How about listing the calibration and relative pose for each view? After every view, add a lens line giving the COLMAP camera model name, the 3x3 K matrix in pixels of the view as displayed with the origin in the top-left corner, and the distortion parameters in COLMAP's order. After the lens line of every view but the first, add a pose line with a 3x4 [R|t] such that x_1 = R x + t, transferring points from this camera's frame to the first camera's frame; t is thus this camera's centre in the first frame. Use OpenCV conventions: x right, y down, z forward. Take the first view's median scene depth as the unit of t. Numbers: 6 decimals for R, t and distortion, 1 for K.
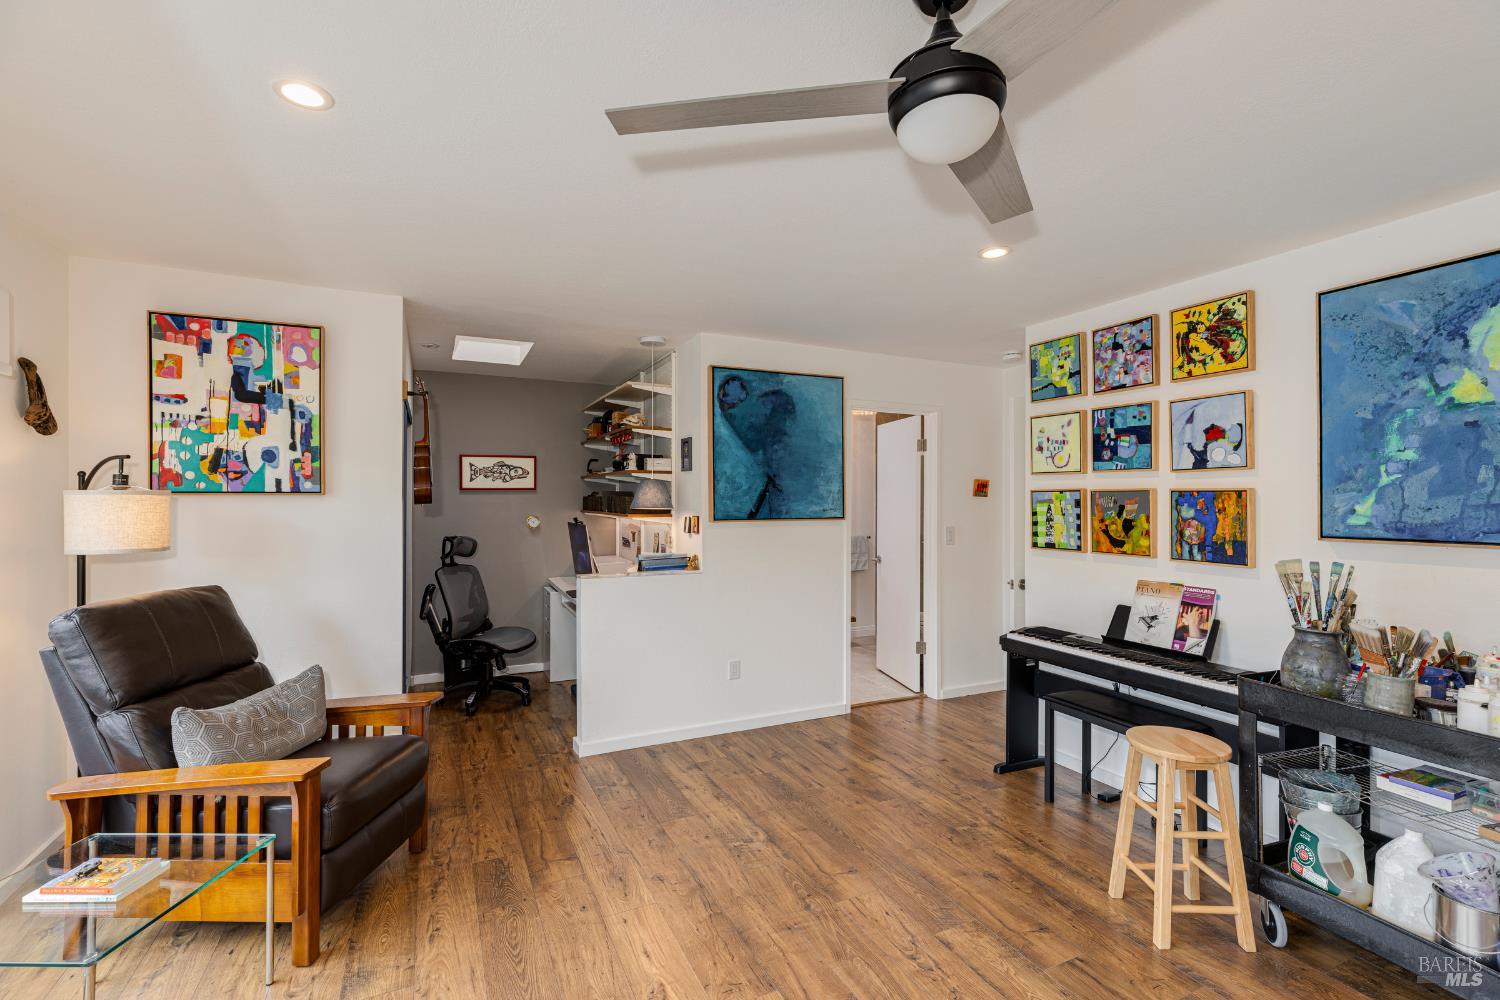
lens RADIAL K [[668.5, 0, 750.4], [0, 668.5, 495.9], [0, 0, 1]] dist [0.004719, 0.000361]
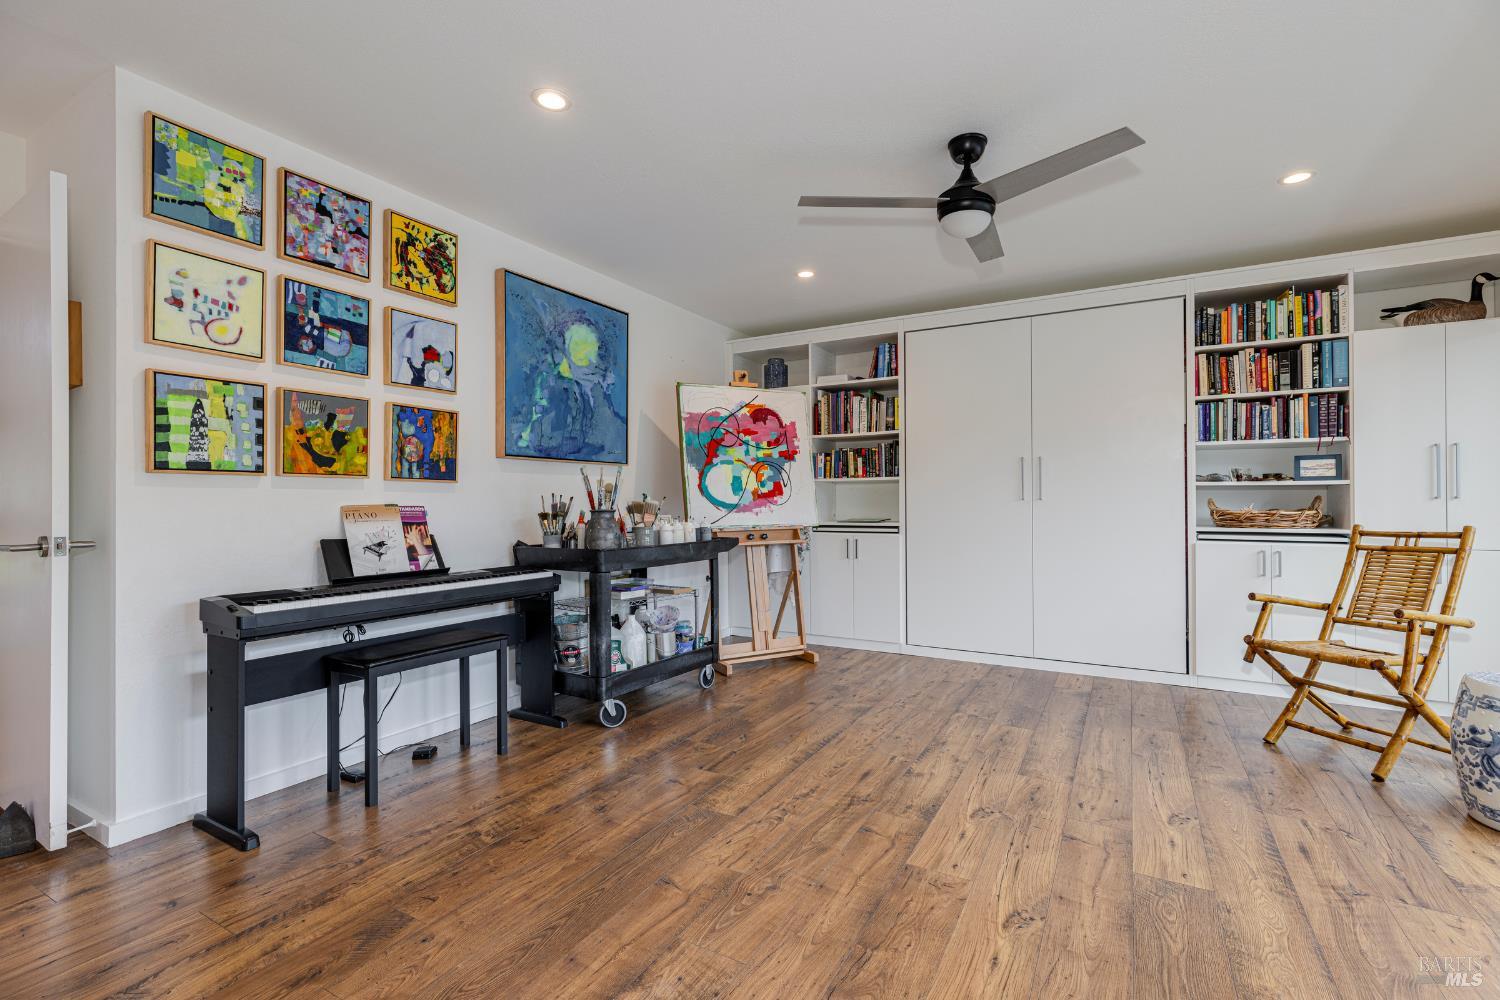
lens RADIAL K [[668.5, 0, 750.4], [0, 668.5, 495.9], [0, 0, 1]] dist [0.004719, 0.000361]
pose [[-0.570082, 0.007503, 0.821553, -0.406296], [-0.003100, 0.999932, -0.011283, 0.125713], [-0.821582, -0.008979, -0.570020, 1.099575]]
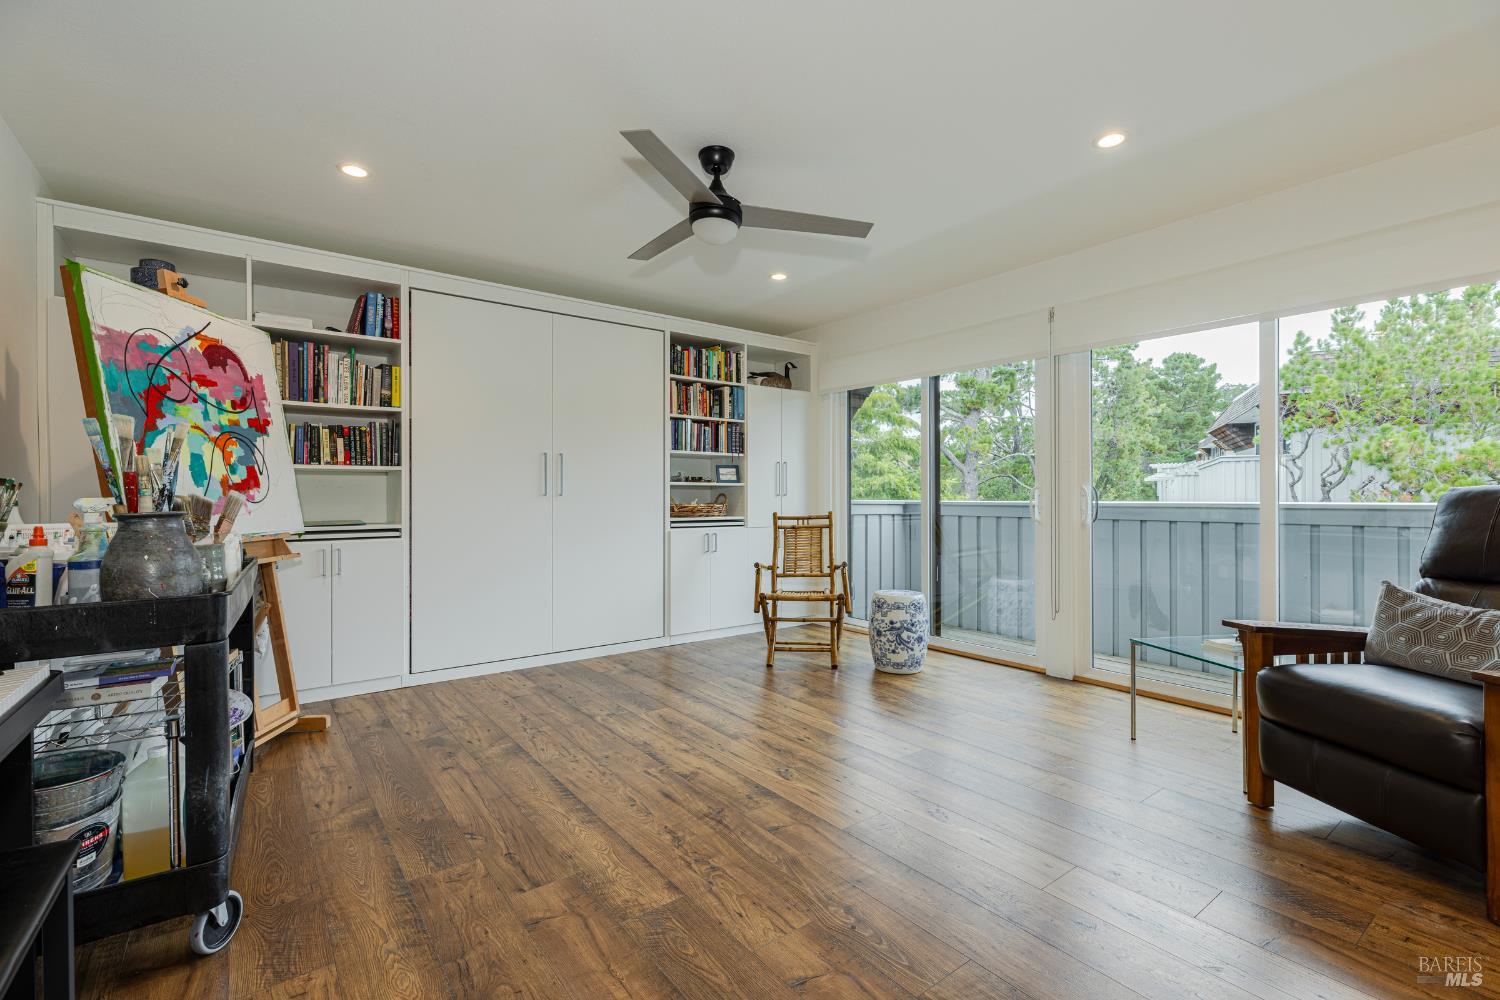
lens RADIAL K [[668.5, 0, 750.4], [0, 668.5, 495.9], [0, 0, 1]] dist [0.004719, 0.000361]
pose [[-0.979630, 0.000879, -0.200807, 0.249989], [0.002596, 0.999962, -0.008288, 0.129069], [0.200792, -0.008640, -0.979596, 1.267219]]
